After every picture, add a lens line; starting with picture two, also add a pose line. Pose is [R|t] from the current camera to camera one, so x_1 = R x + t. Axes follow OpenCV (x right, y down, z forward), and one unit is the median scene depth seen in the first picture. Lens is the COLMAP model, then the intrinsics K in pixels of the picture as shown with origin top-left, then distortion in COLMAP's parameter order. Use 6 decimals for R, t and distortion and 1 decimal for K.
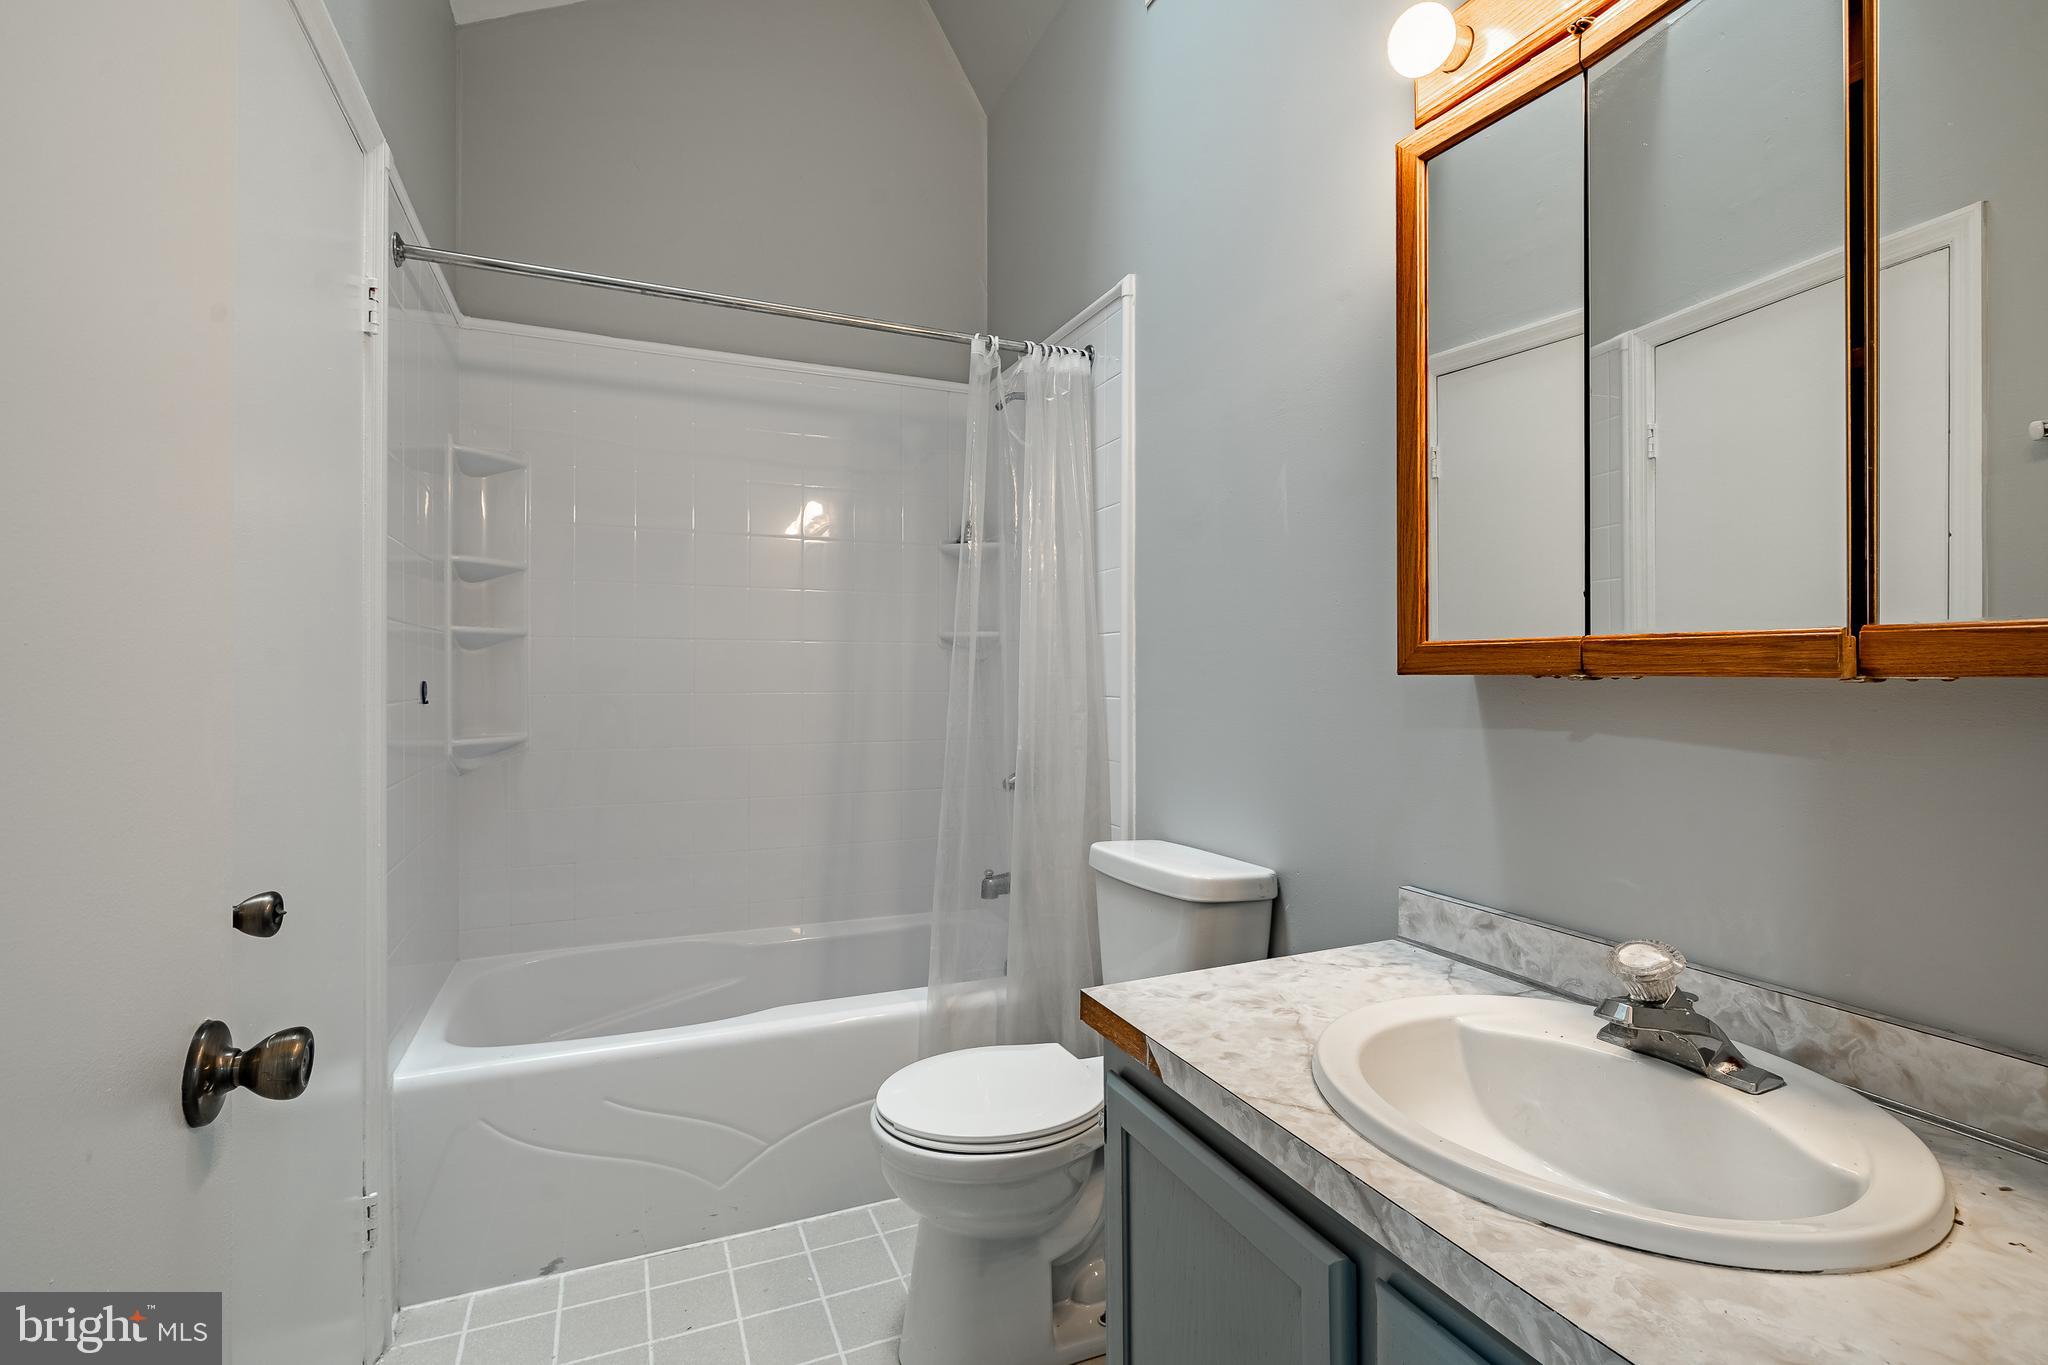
lens RADIAL K [[935.4, 0, 1015.7], [0, 935.4, 673.9], [0, 0, 1]] dist [-0.012314, 0.000196]
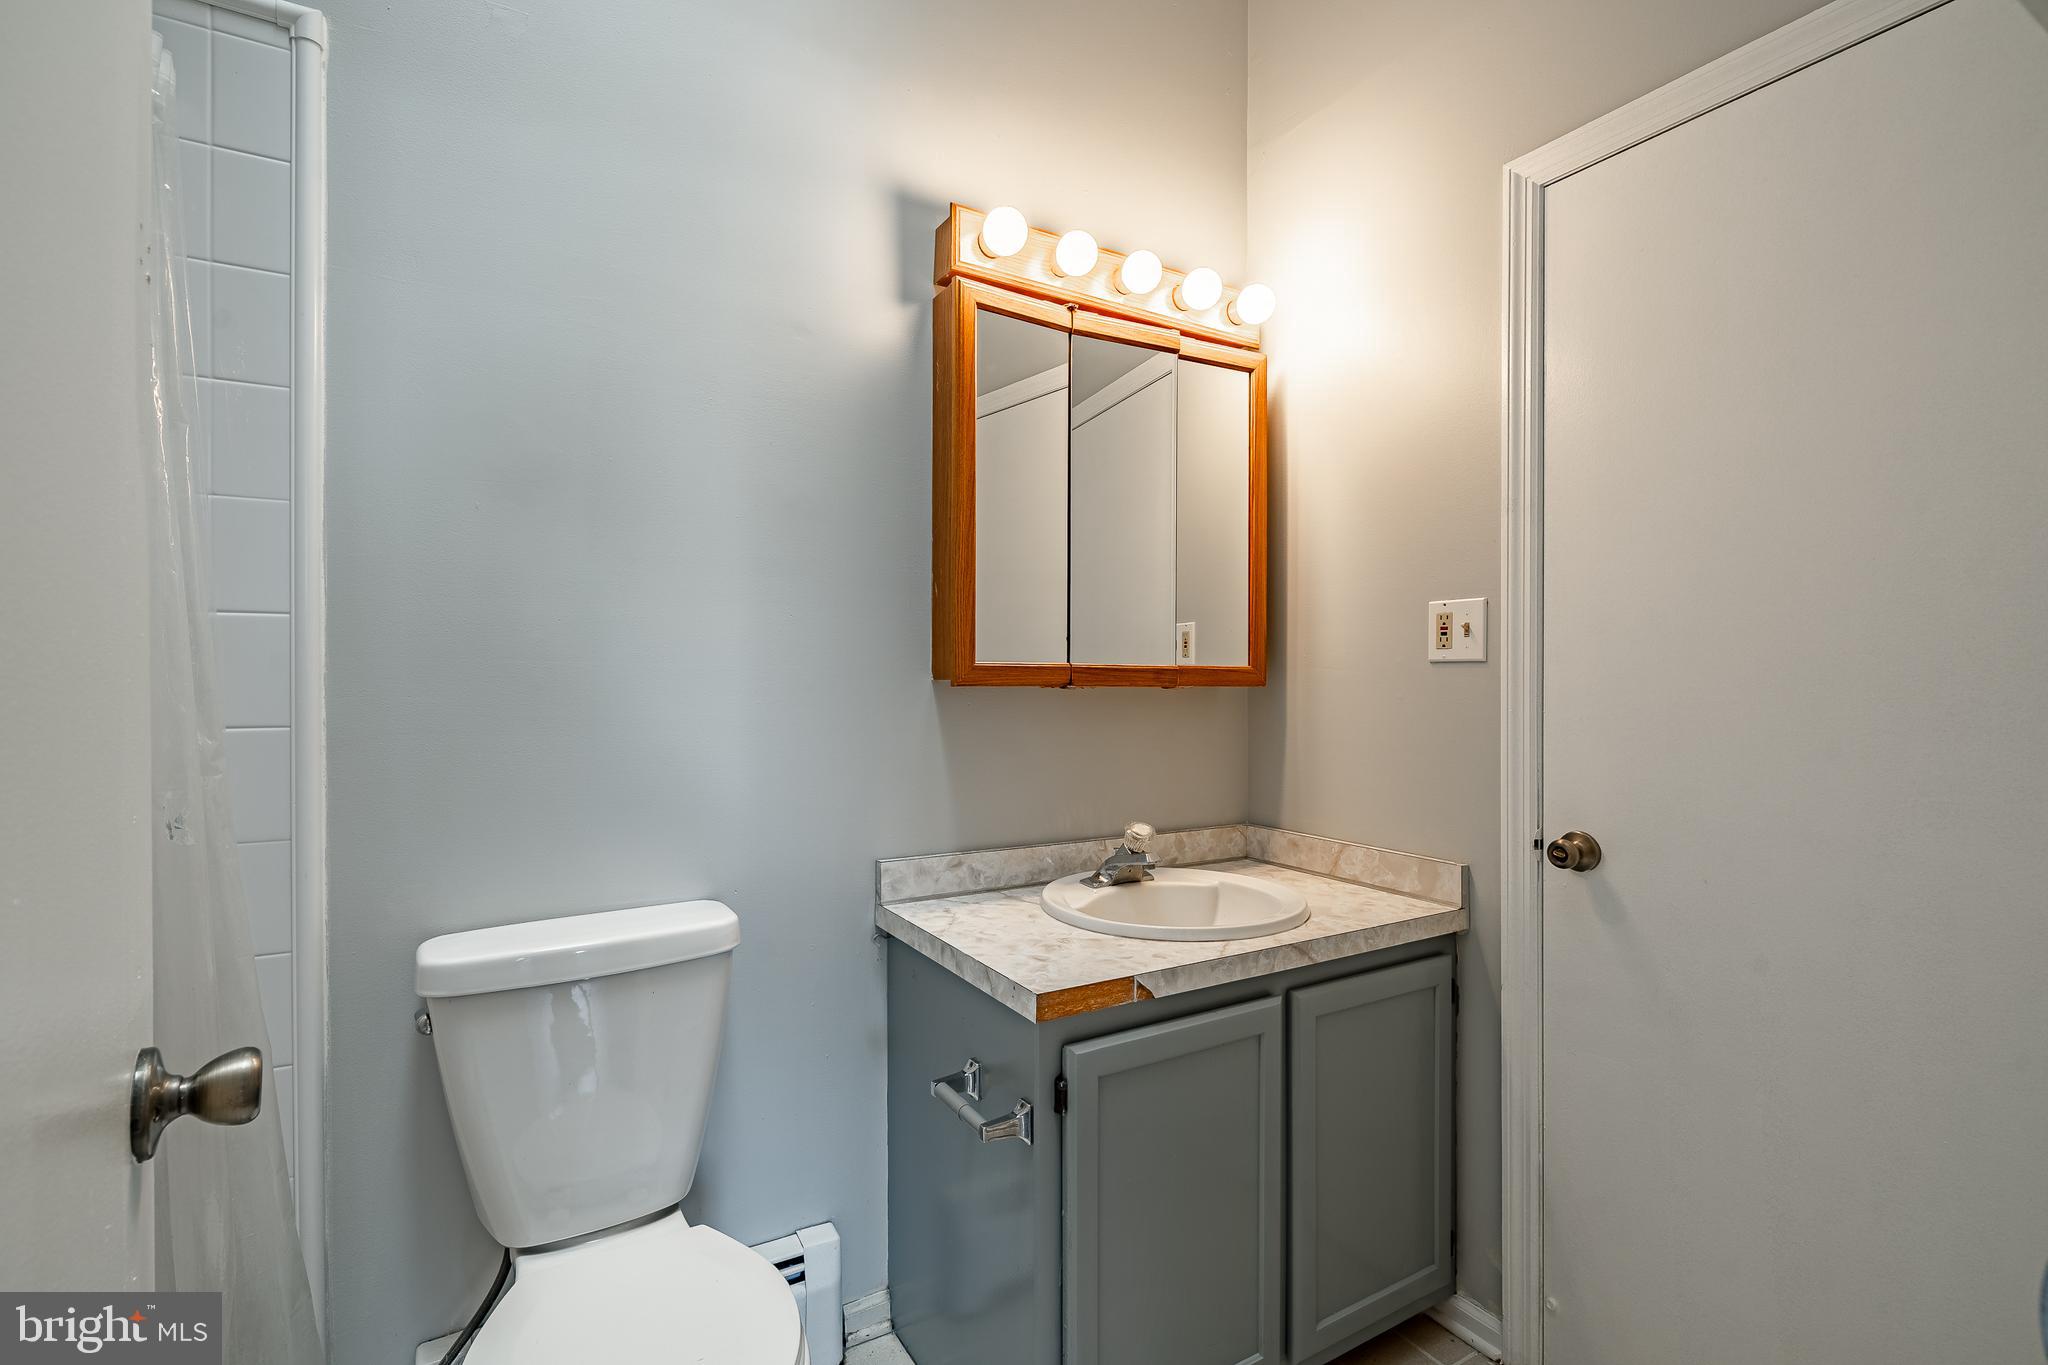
lens RADIAL K [[935.4, 0, 1012.8], [0, 935.4, 678.2], [0, 0, 1]] dist [-0.012314, 0.000196]
pose [[-0.112218, -0.006961, 0.993659, -0.986781], [-0.001576, 0.999975, 0.006828, -0.023229], [-0.993682, -0.000800, -0.112226, 1.170113]]
